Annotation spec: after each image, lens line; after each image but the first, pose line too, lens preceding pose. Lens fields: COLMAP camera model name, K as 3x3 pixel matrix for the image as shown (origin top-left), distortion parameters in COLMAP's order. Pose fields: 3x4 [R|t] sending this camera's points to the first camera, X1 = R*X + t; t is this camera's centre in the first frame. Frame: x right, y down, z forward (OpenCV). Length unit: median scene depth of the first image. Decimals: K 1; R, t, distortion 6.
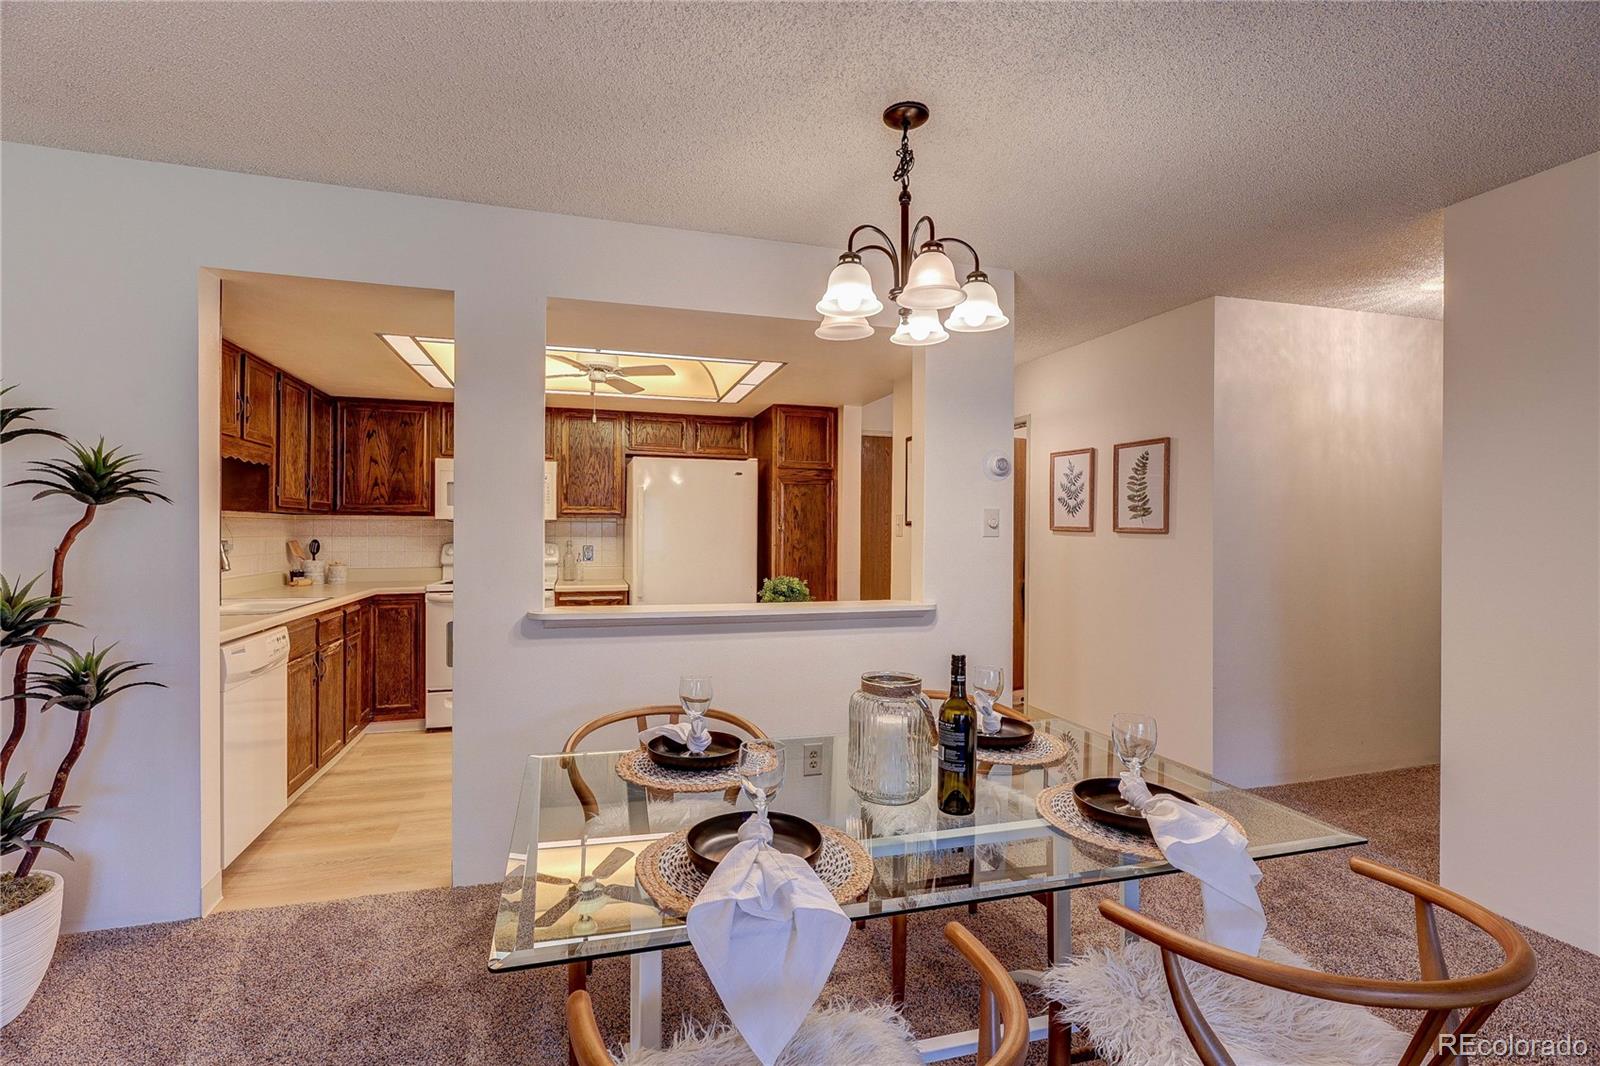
lens RADIAL K [[736.4, 0, 798.6], [0, 736.4, 532.1], [0, 0, 1]] dist [-0.000935, 0.000485]
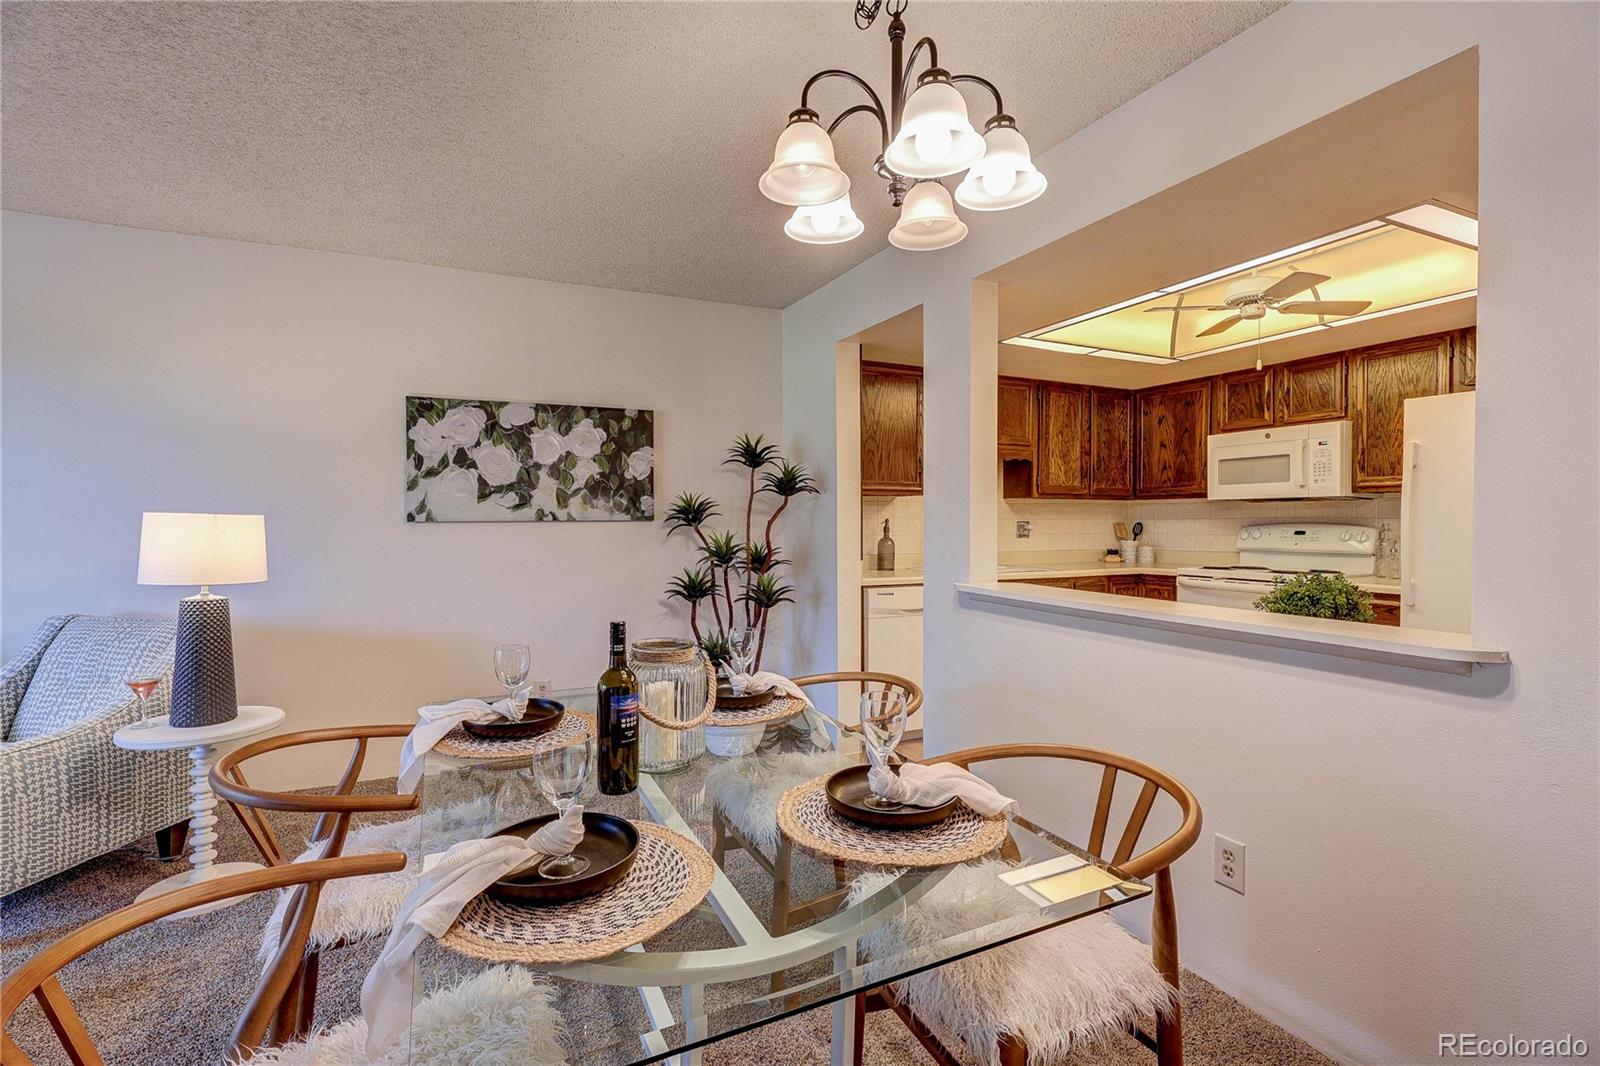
lens RADIAL K [[736.4, 0, 798.6], [0, 736.4, 532.1], [0, 0, 1]] dist [-0.000935, 0.000485]
pose [[0.161858, 0.010431, -0.986759, 0.363786], [-0.000398, 0.999945, 0.010505, 0.014175], [0.986814, -0.001308, 0.161853, 0.336153]]
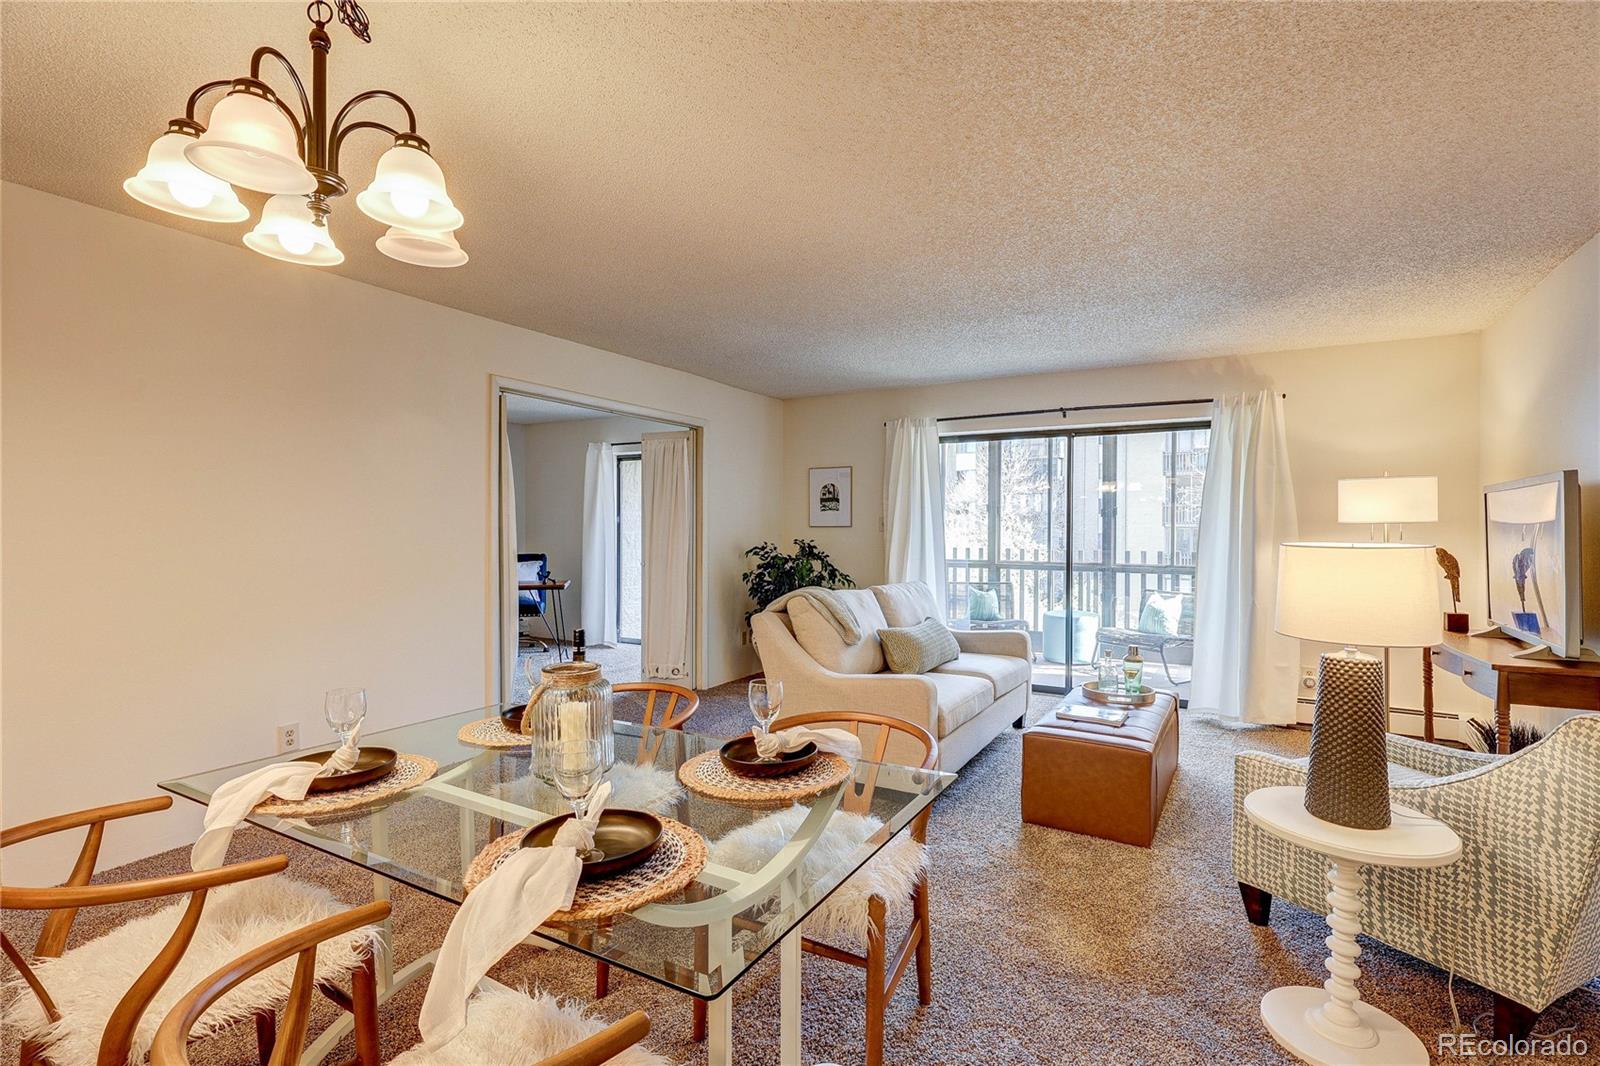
lens RADIAL K [[747.3, 0, 802.8], [0, 747.3, 529.4], [0, 0, 1]] dist [-0.000675, 0.000150]
pose [[-0.686436, -0.008206, 0.727144, -0.290699], [-0.004269, 0.999965, 0.007254, -0.003900], [-0.727178, 0.001875, -0.686446, 0.496613]]
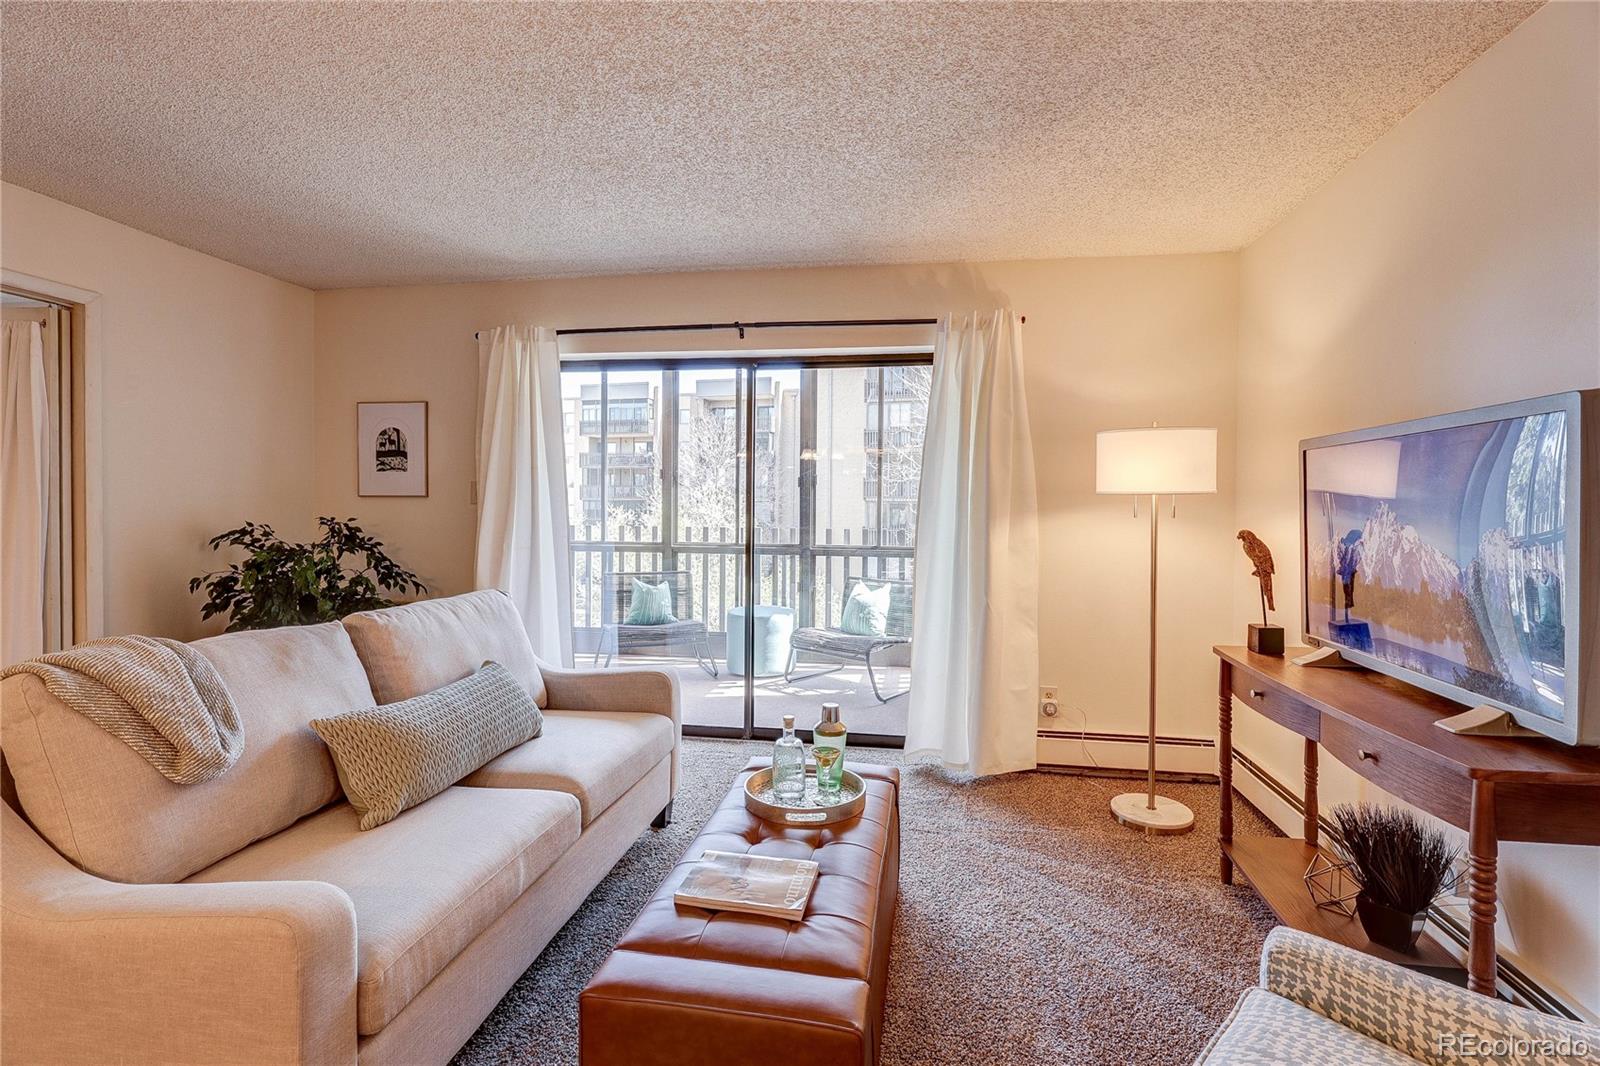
lens RADIAL K [[752.6, 0, 803.6], [0, 752.6, 515.1], [0, 0, 1]] dist [-0.001268, -0.000157]
pose [[-0.902857, -0.017526, 0.429584, -0.128817], [-0.009665, 0.999744, 0.020473, -0.000197], [-0.429833, 0.014332, -0.902795, 0.098074]]
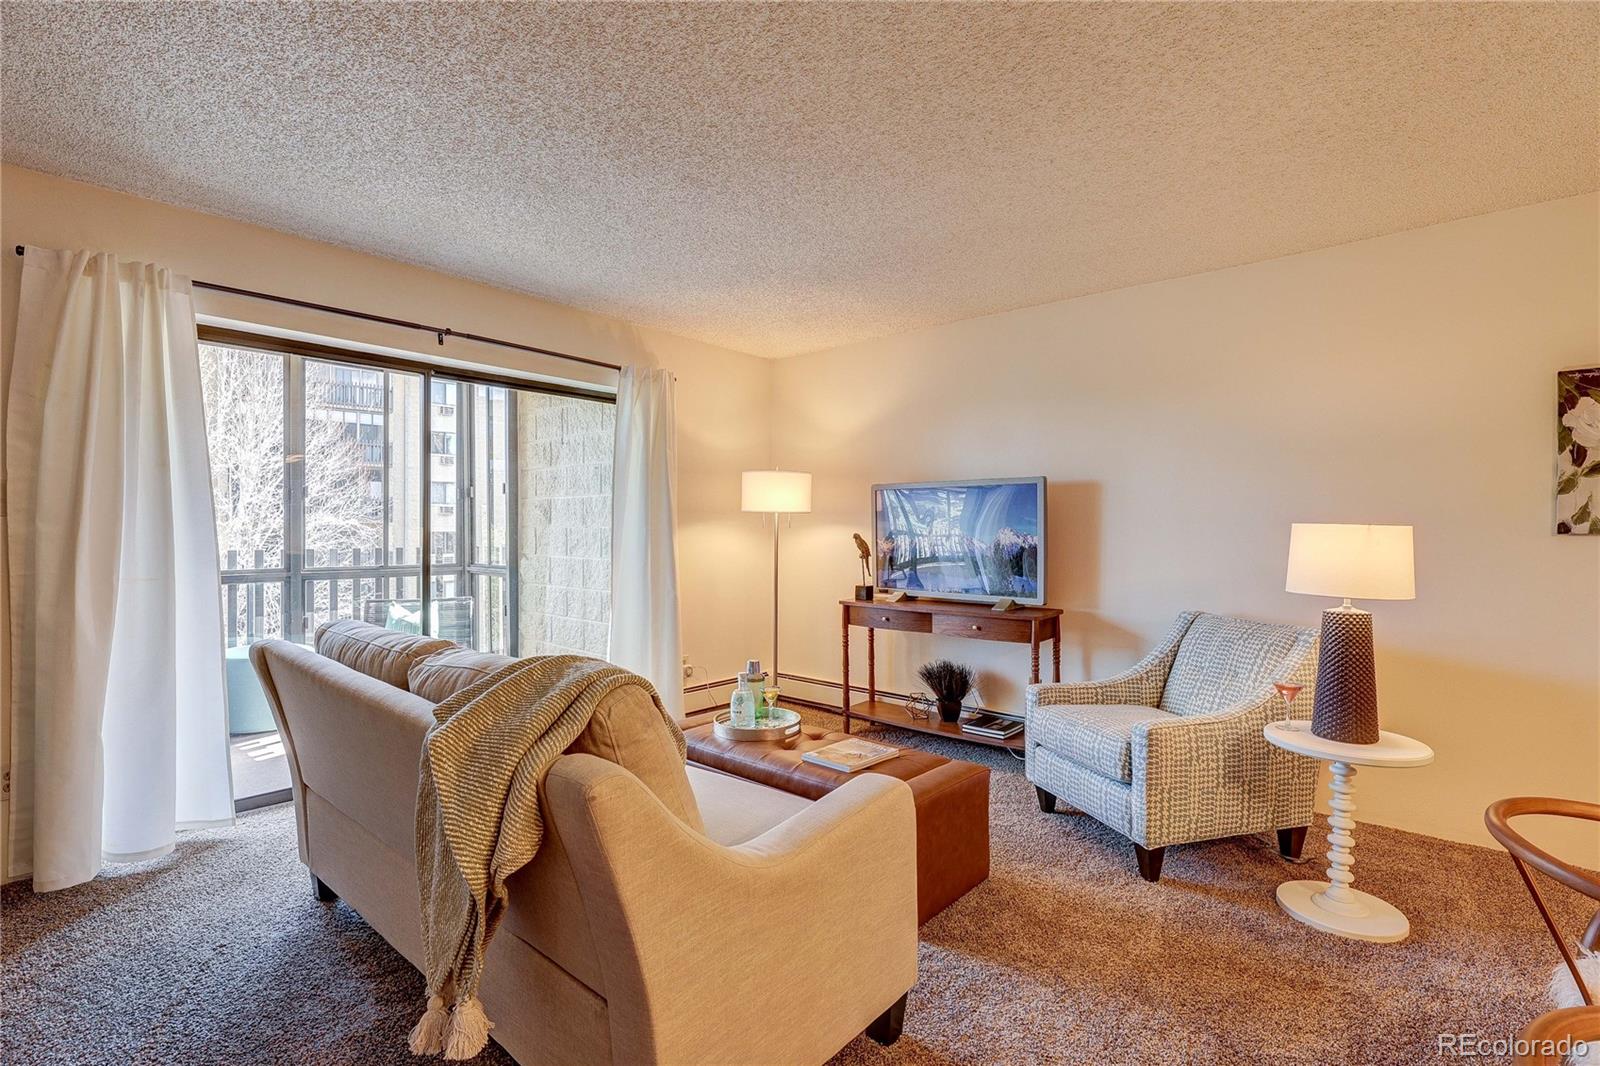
lens RADIAL K [[741.0, 0, 800.9], [0, 741.0, 530.7], [0, 0, 1]] dist [-0.001464, -0.000511]
pose [[-0.841918, -0.006021, -0.539572, 0.375186], [-0.008722, 0.999959, 0.002451, 0.013022], [0.539535, 0.006770, -0.841936, 0.234812]]
